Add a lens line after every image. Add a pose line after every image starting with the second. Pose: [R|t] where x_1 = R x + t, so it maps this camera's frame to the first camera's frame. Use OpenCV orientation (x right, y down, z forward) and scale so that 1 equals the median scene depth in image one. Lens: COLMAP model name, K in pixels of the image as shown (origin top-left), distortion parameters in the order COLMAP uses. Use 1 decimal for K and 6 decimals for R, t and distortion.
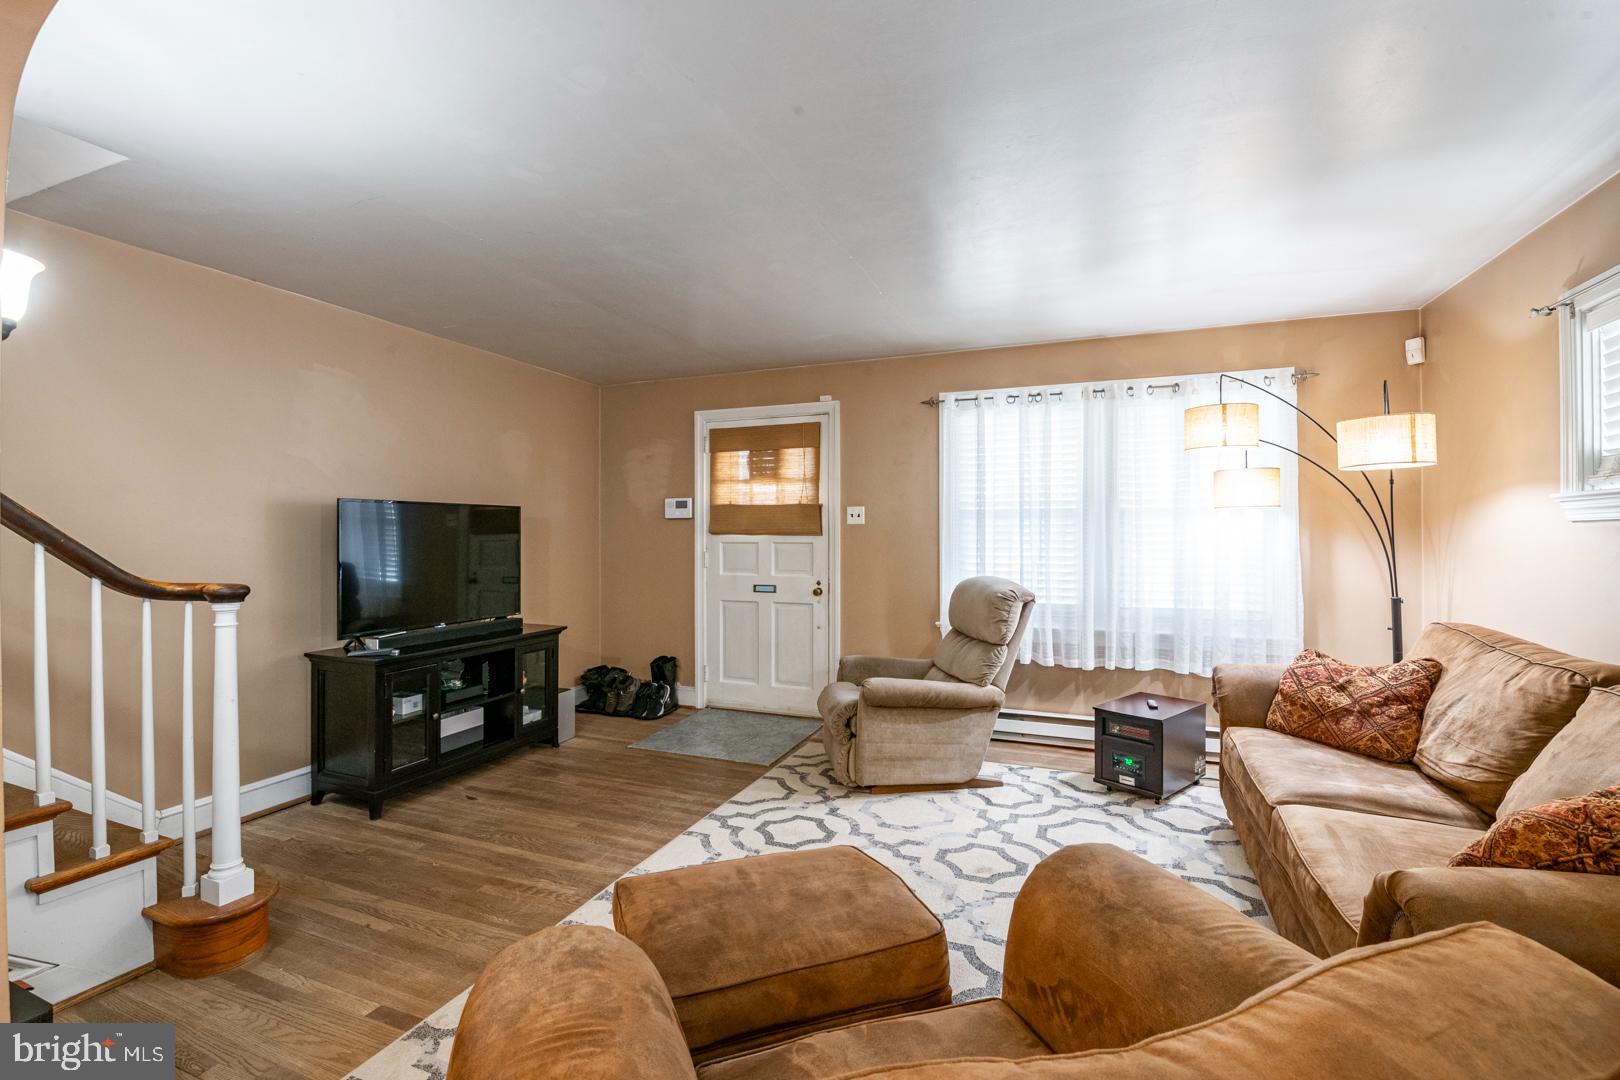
lens RADIAL K [[705.9, 0, 794.6], [0, 705.9, 530.3], [0, 0, 1]] dist [-0.009244, -0.000949]
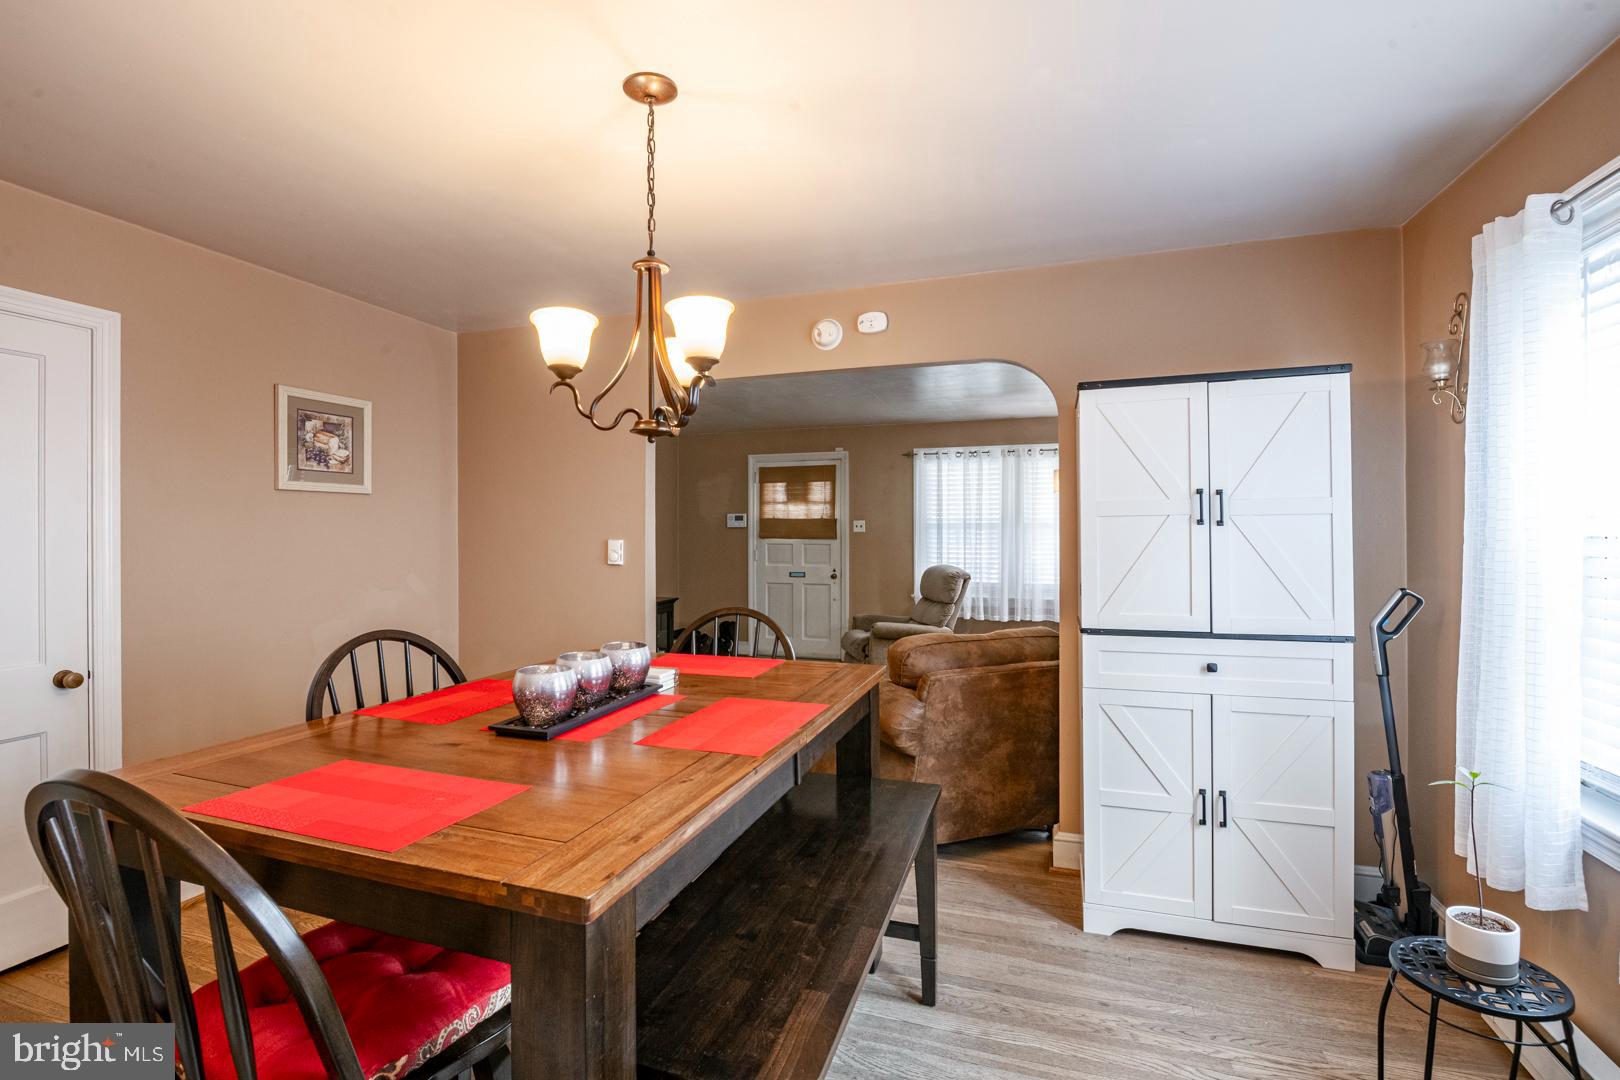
lens RADIAL K [[705.9, 0, 794.6], [0, 705.9, 530.3], [0, 0, 1]] dist [-0.009244, -0.000949]
pose [[0.998405, -0.000121, 0.056456, -0.165006], [-0.000112, 0.999992, 0.004118, -0.022178], [-0.056456, -0.004118, 0.998397, -0.617523]]
